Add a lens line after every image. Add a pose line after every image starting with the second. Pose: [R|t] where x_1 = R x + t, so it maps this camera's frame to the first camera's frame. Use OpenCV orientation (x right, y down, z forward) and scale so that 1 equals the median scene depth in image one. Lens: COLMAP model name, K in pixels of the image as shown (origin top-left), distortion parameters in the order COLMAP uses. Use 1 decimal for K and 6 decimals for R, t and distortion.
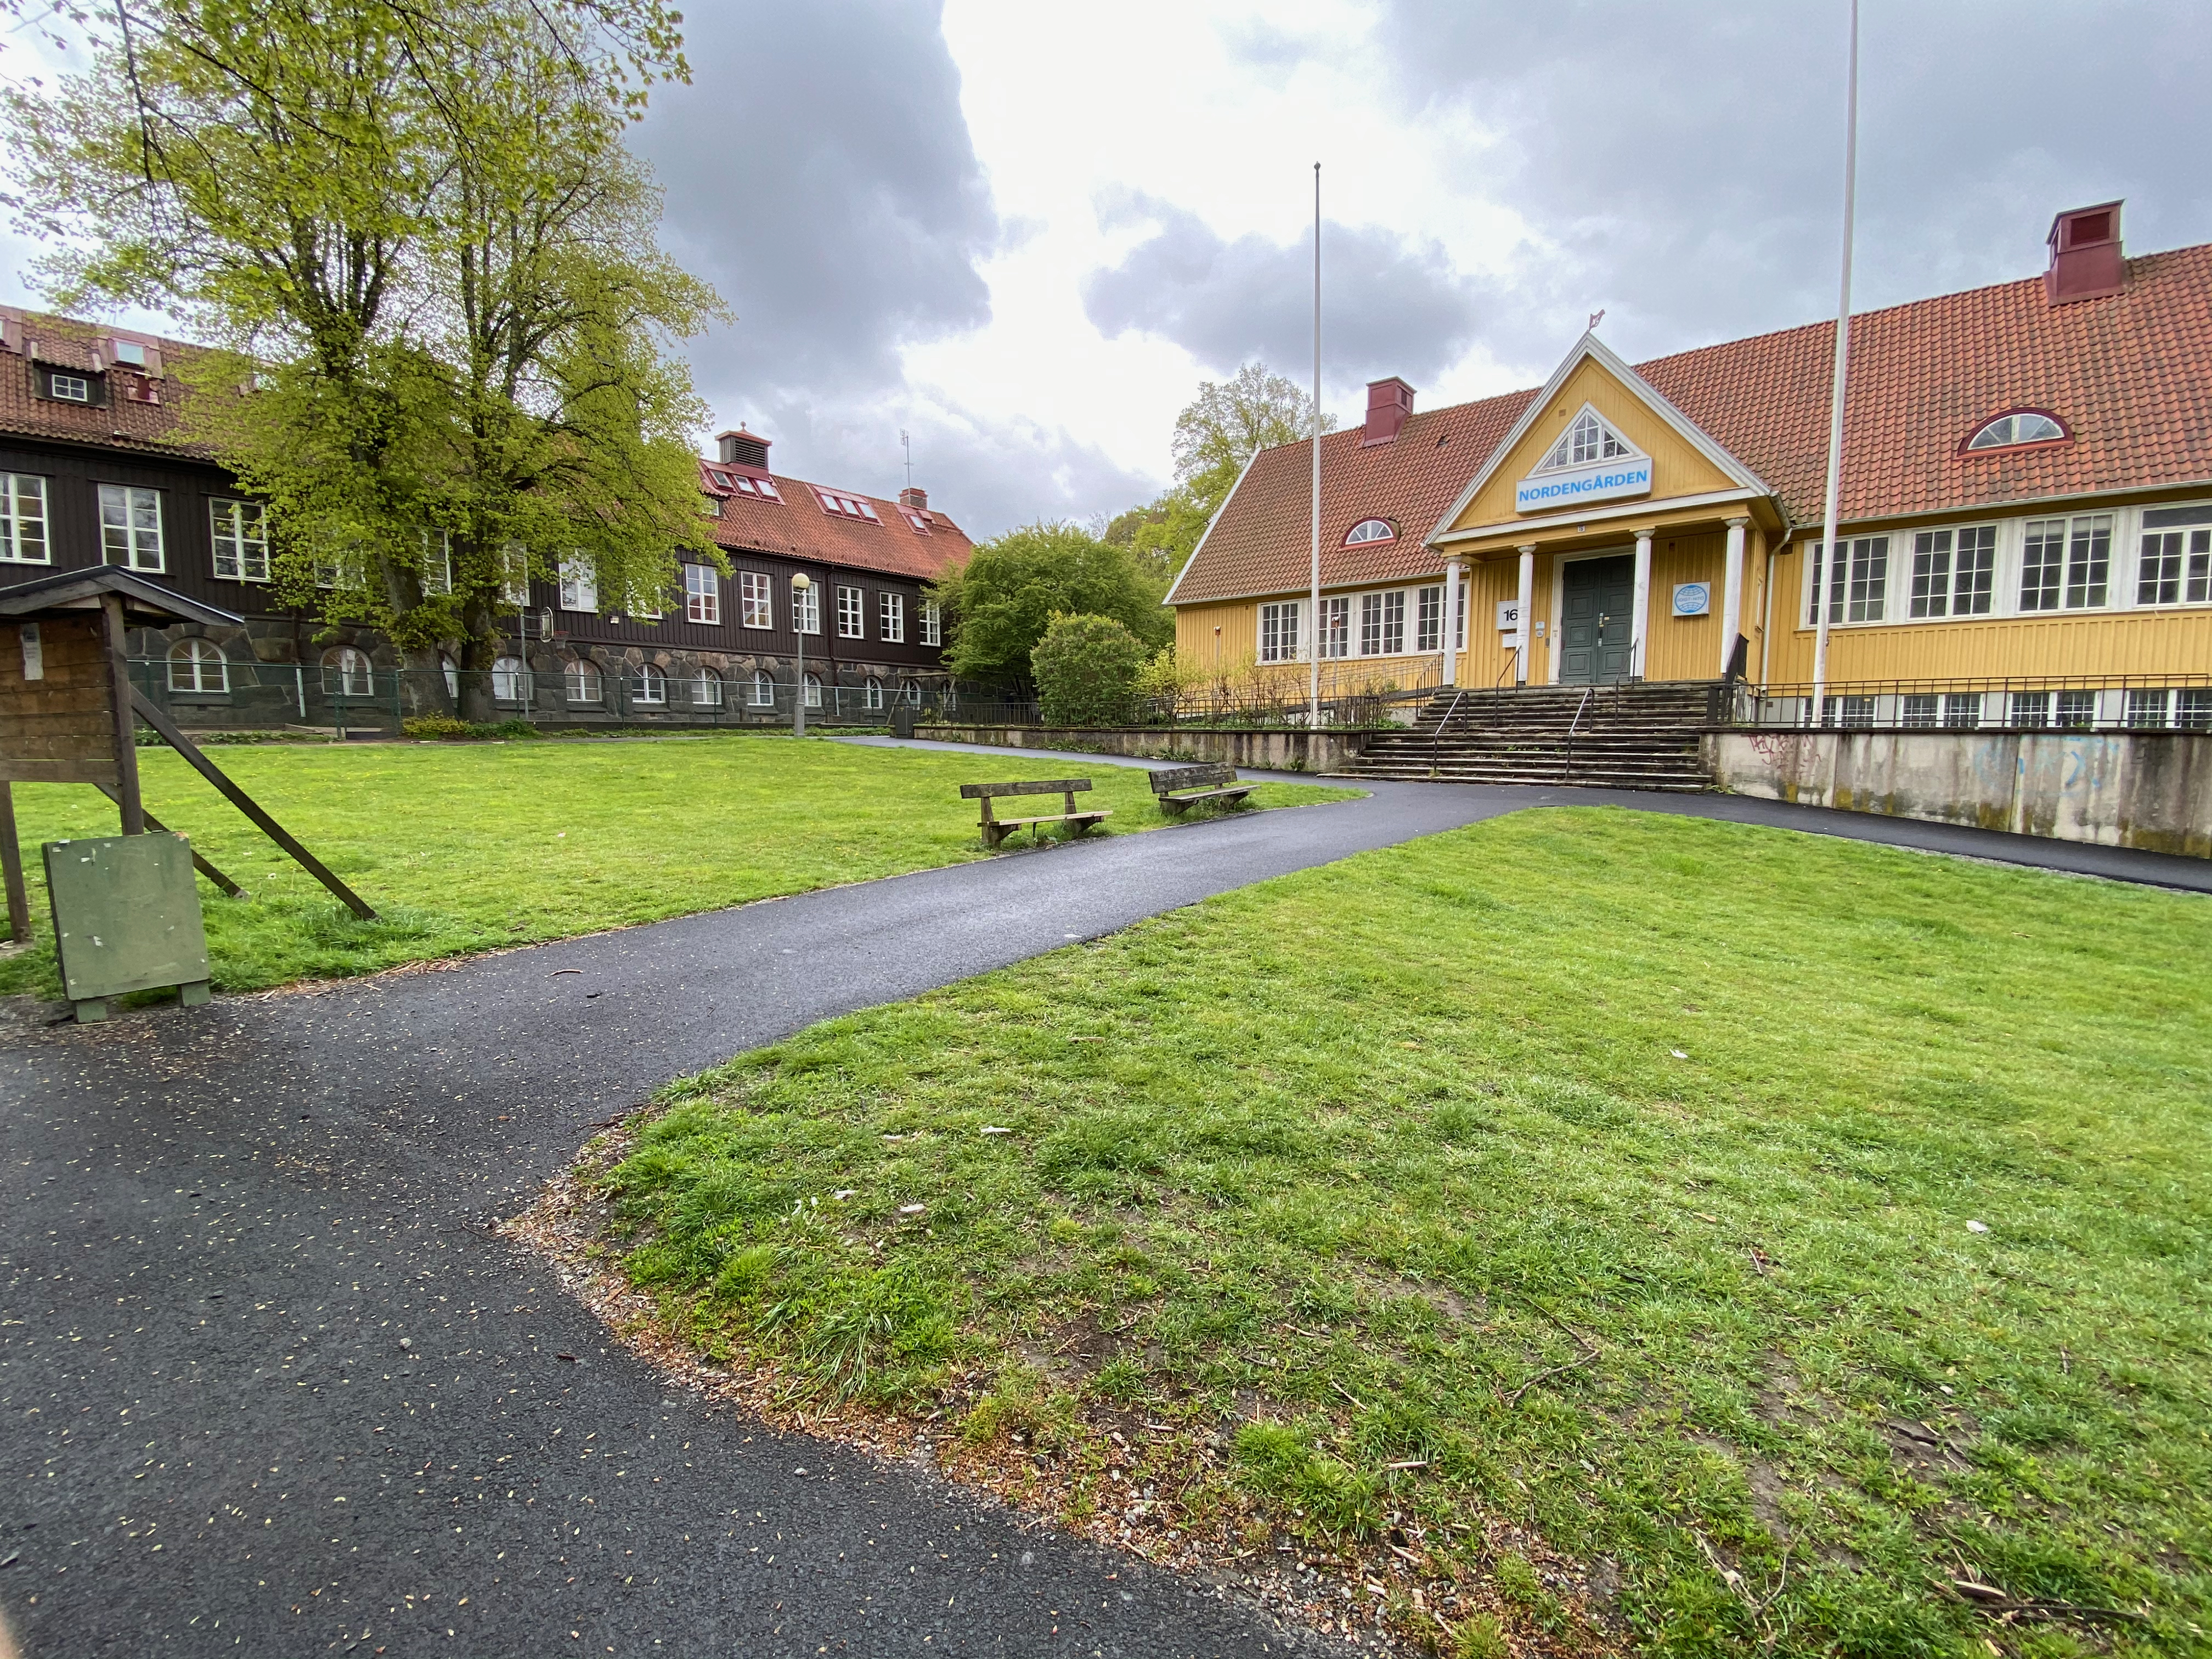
lens RADIAL K [[887.0, 0, 1114.8], [0, 887.0, 831.2], [0, 0, 1]] dist [0.030528, -0.026788]
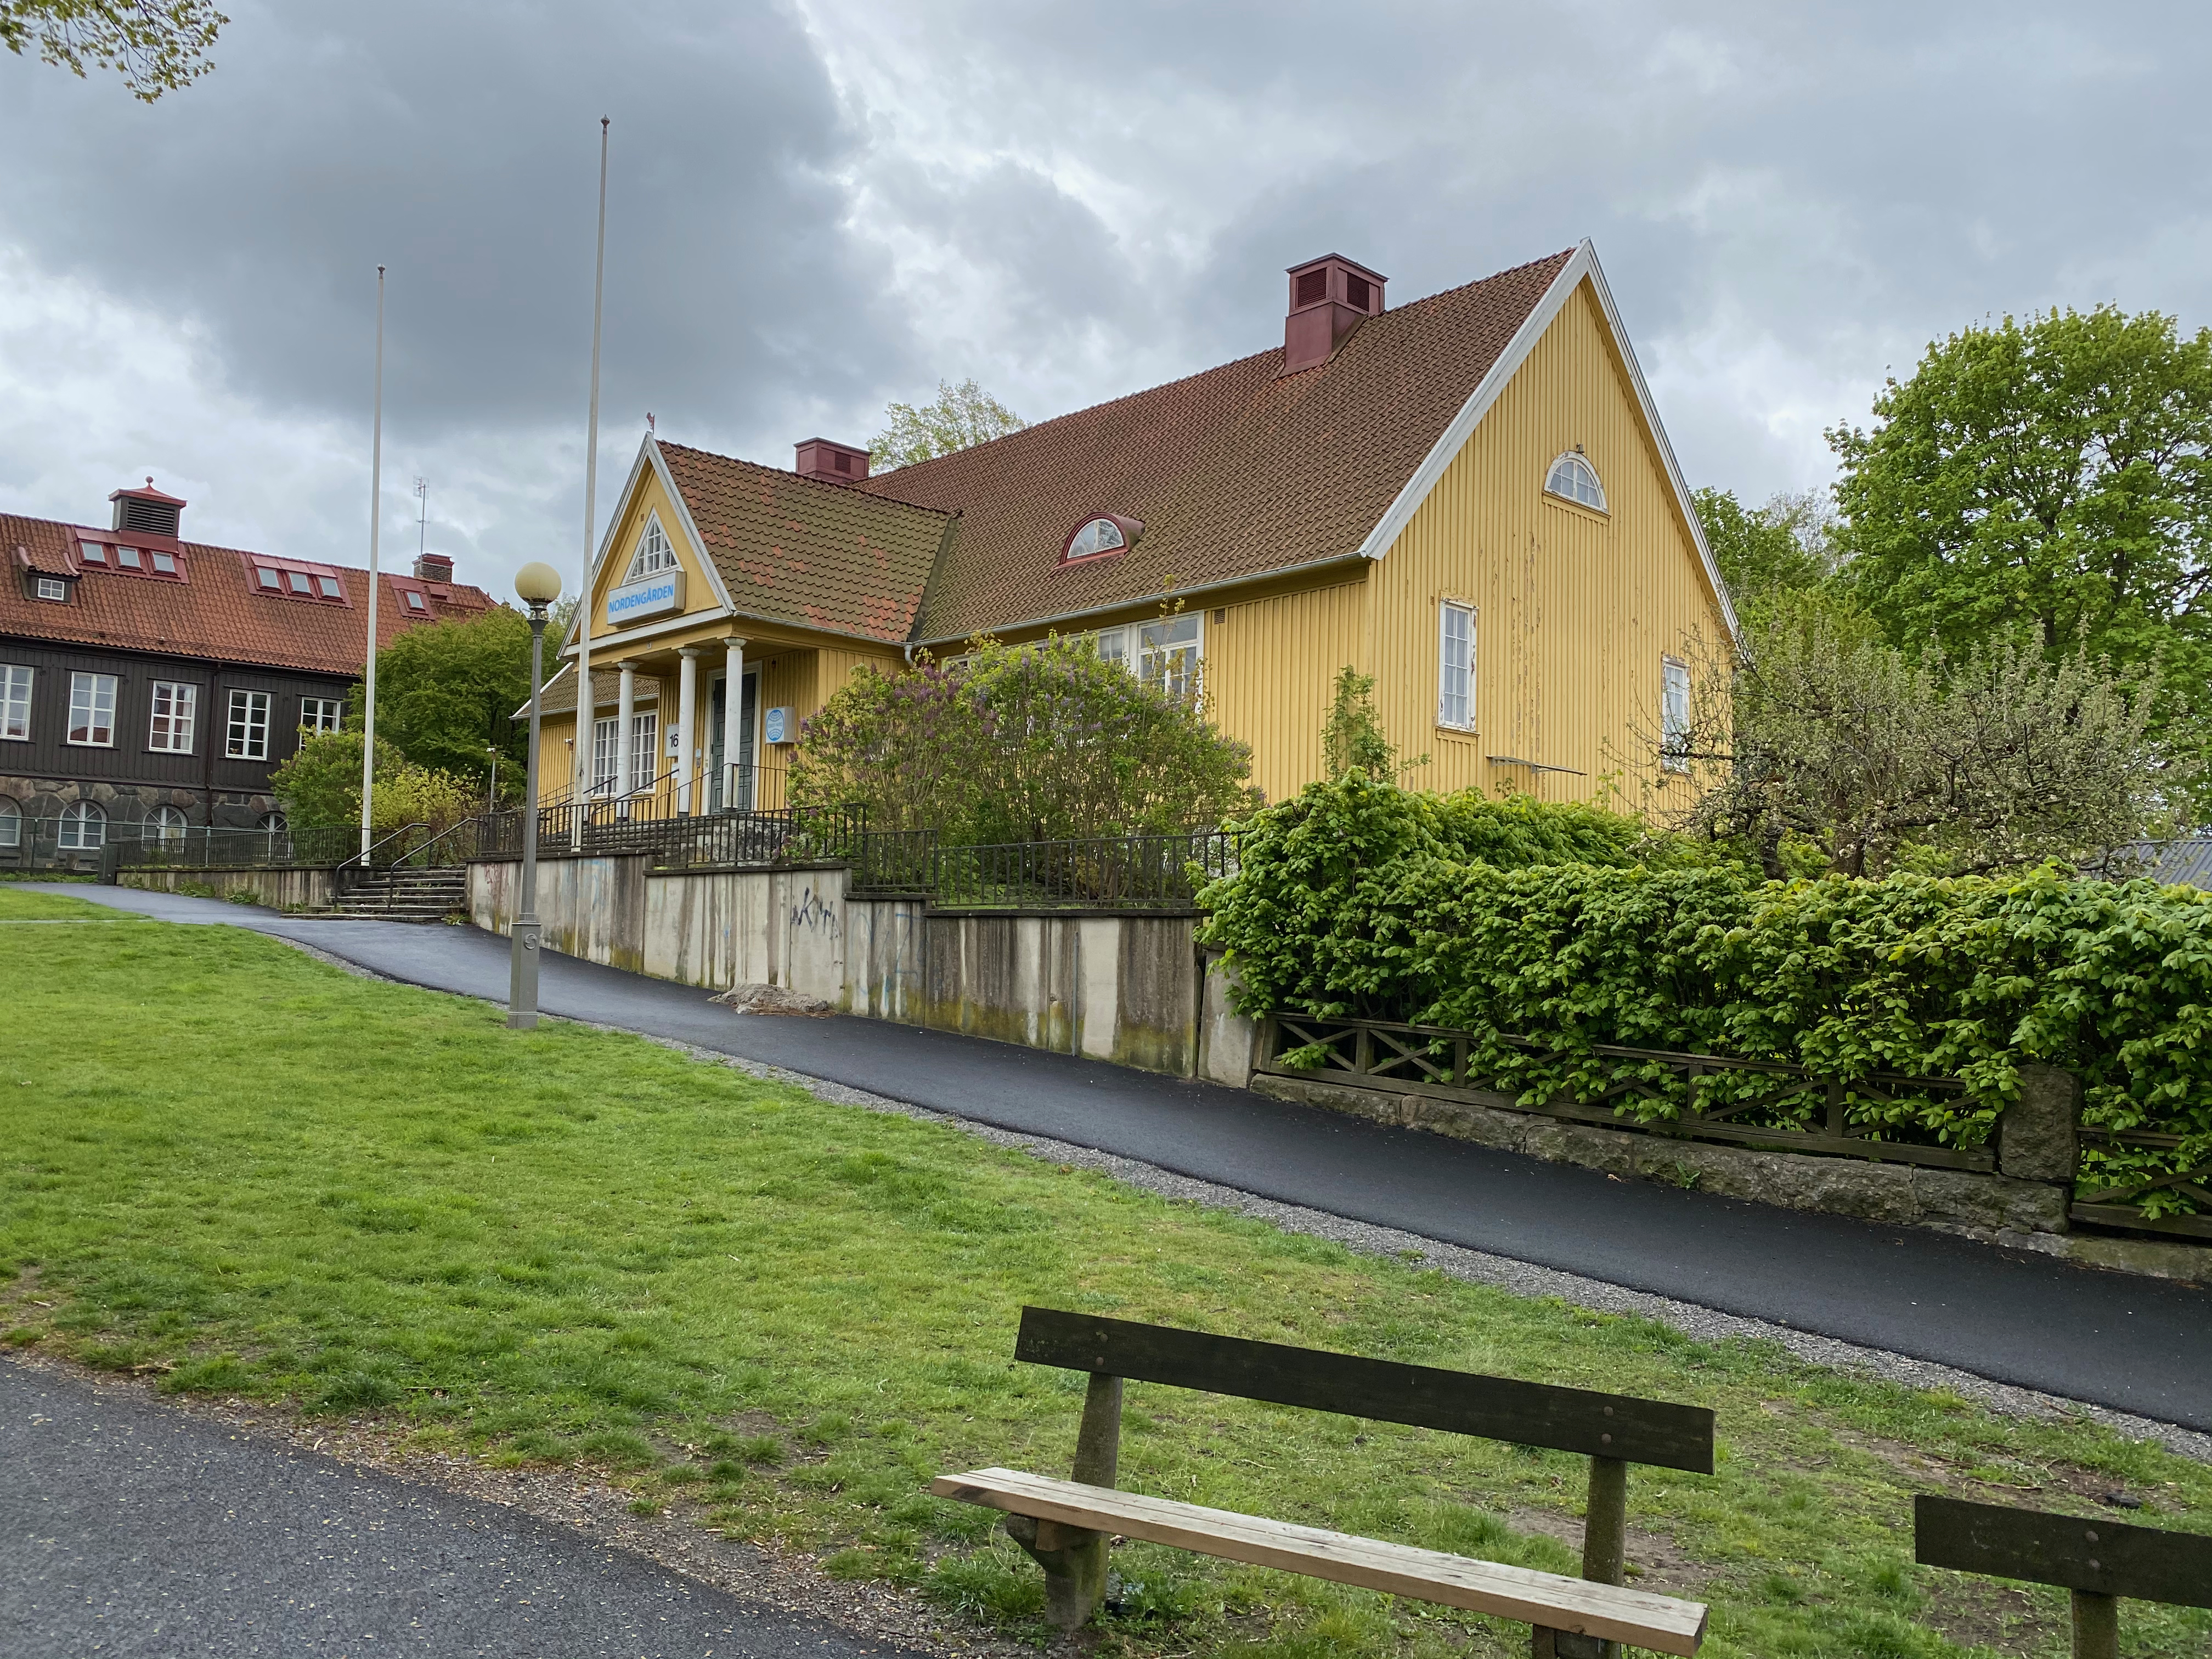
lens RADIAL K [[1617.0, 0, 1106.0], [0, 1617.0, 829.5], [0, 0, 1]] dist [0.000977, 0.000163]
pose [[0.996940, 0.013572, -0.076981, 1.021082], [-0.026752, 0.984582, -0.172867, 0.093480], [0.073448, 0.174398, 0.981932, -0.453609]]
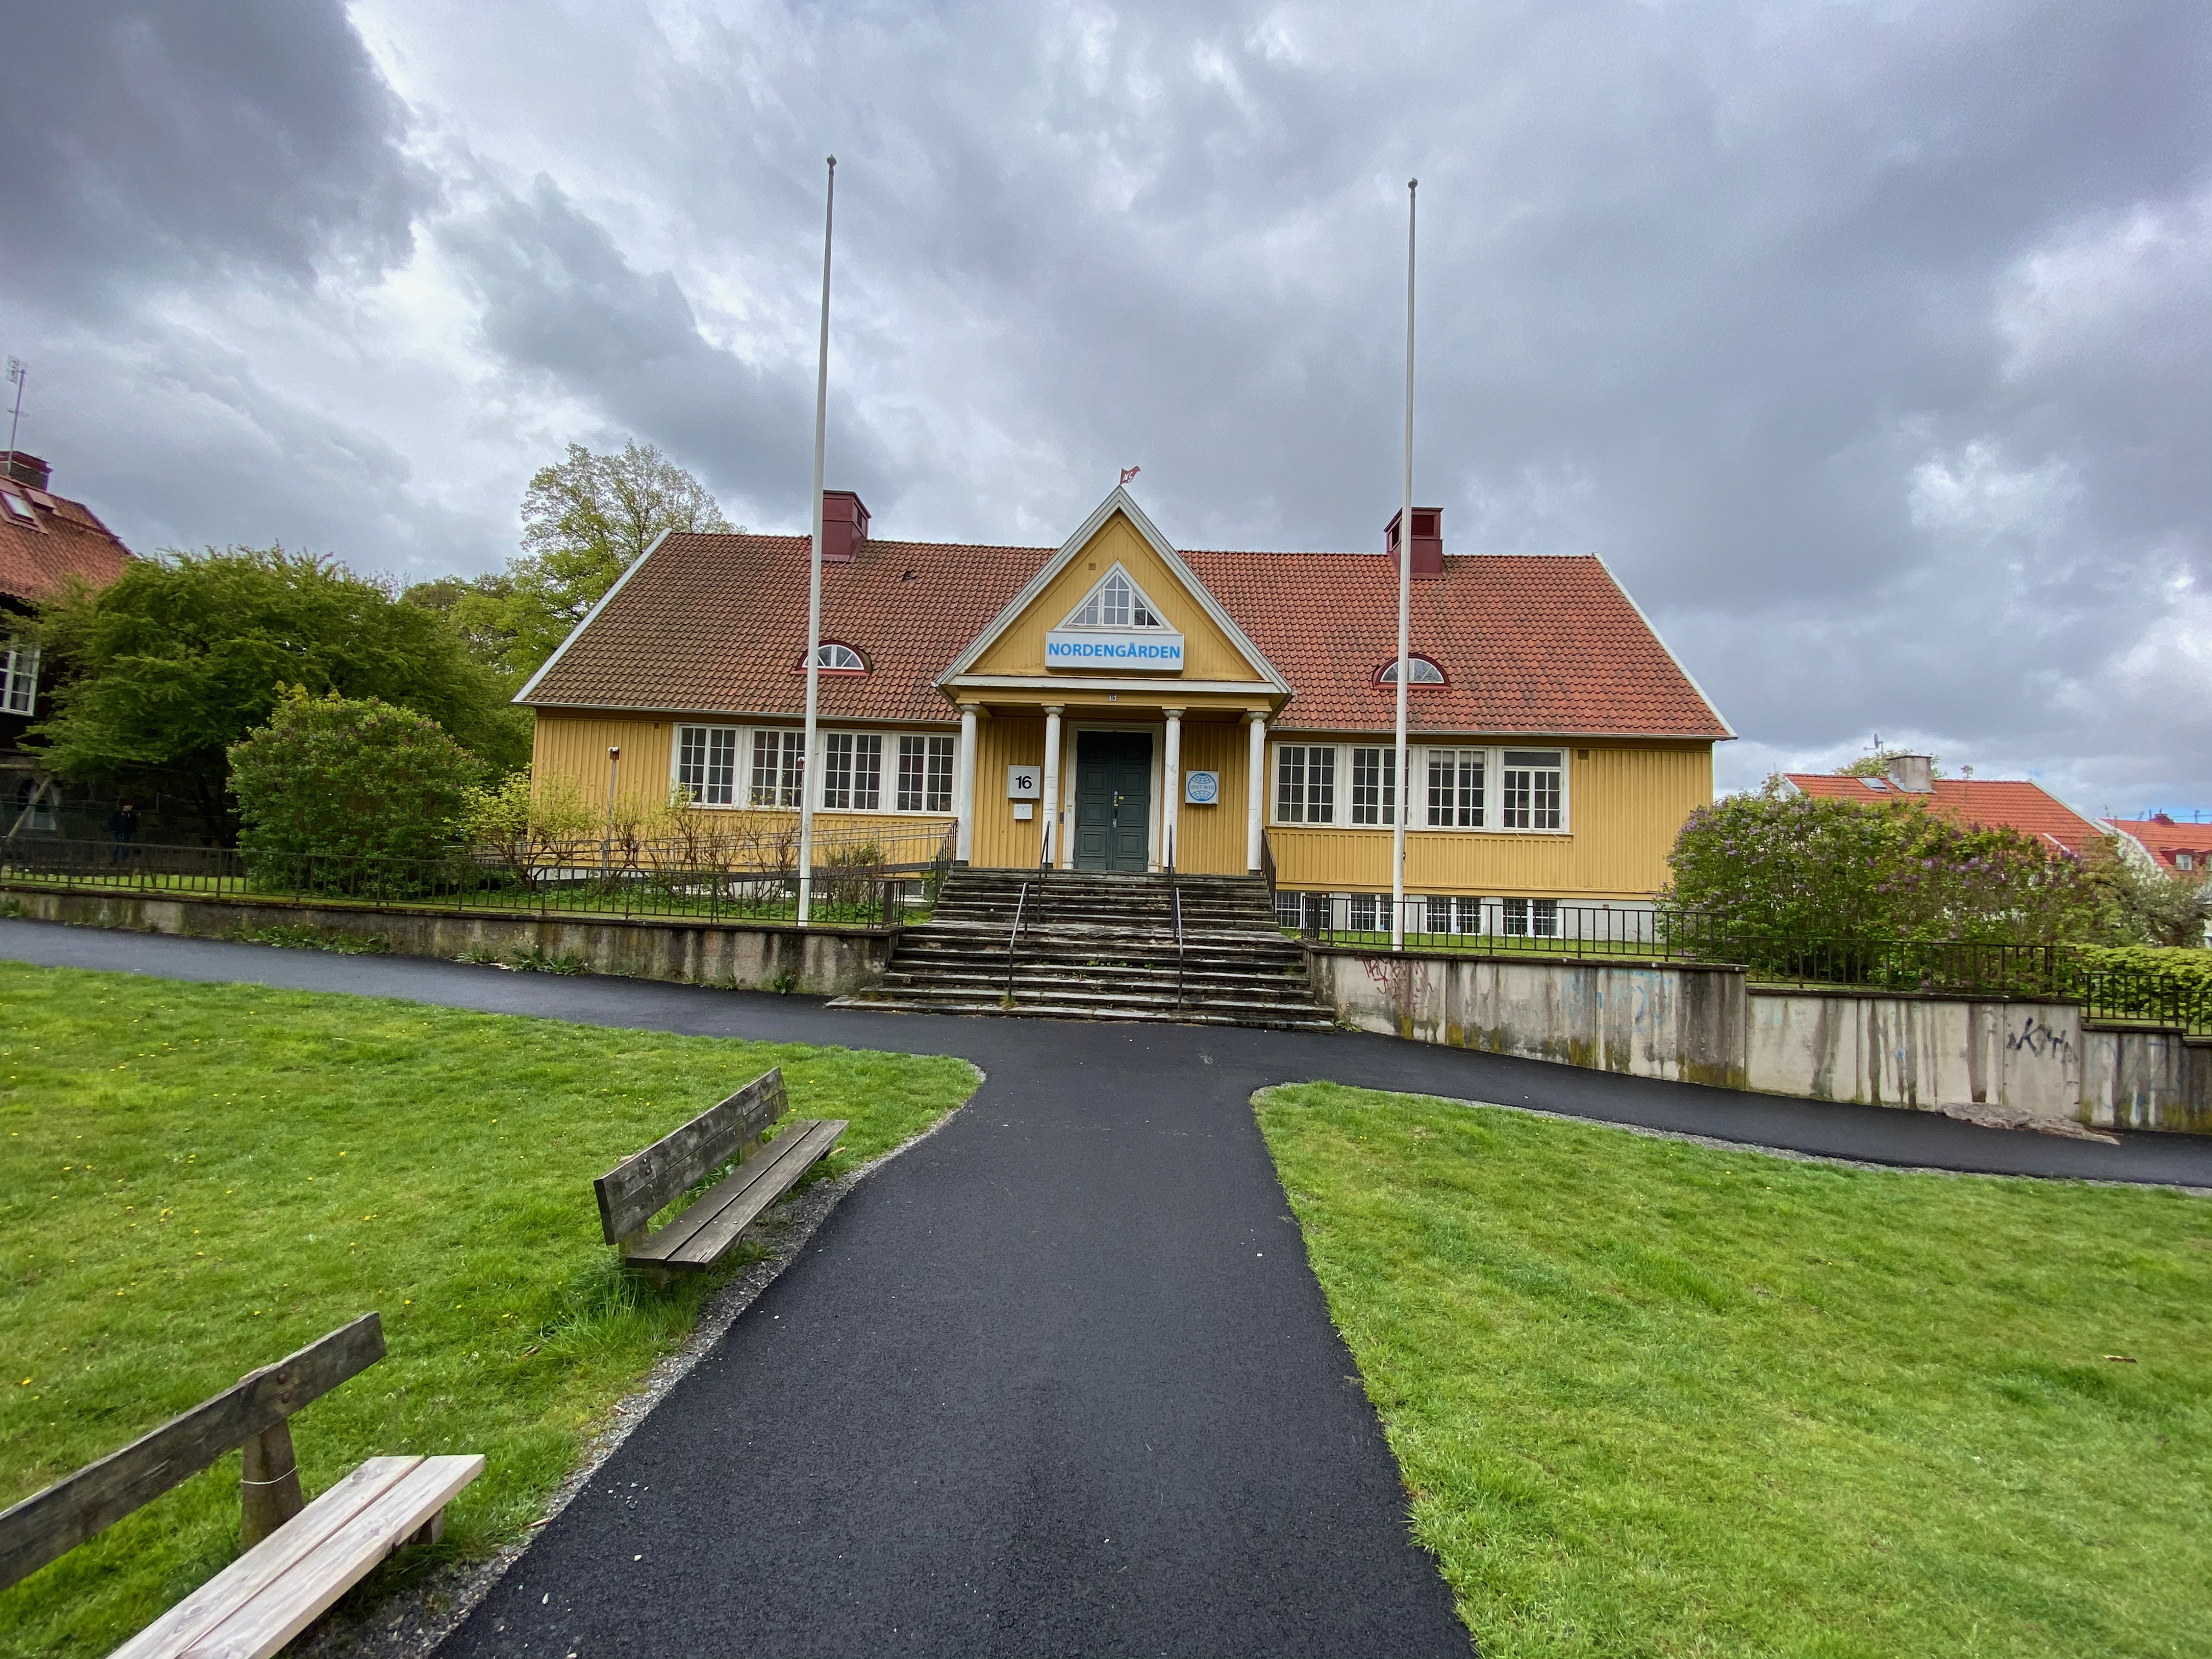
lens RADIAL K [[887.0, 0, 1114.8], [0, 887.0, 831.2], [0, 0, 1]] dist [0.030528, -0.026788]
pose [[0.775192, 0.066481, 0.628218, -0.016530], [0.030016, 0.989448, -0.141747, -0.077800], [-0.631012, 0.128738, 0.765016, 0.323433]]
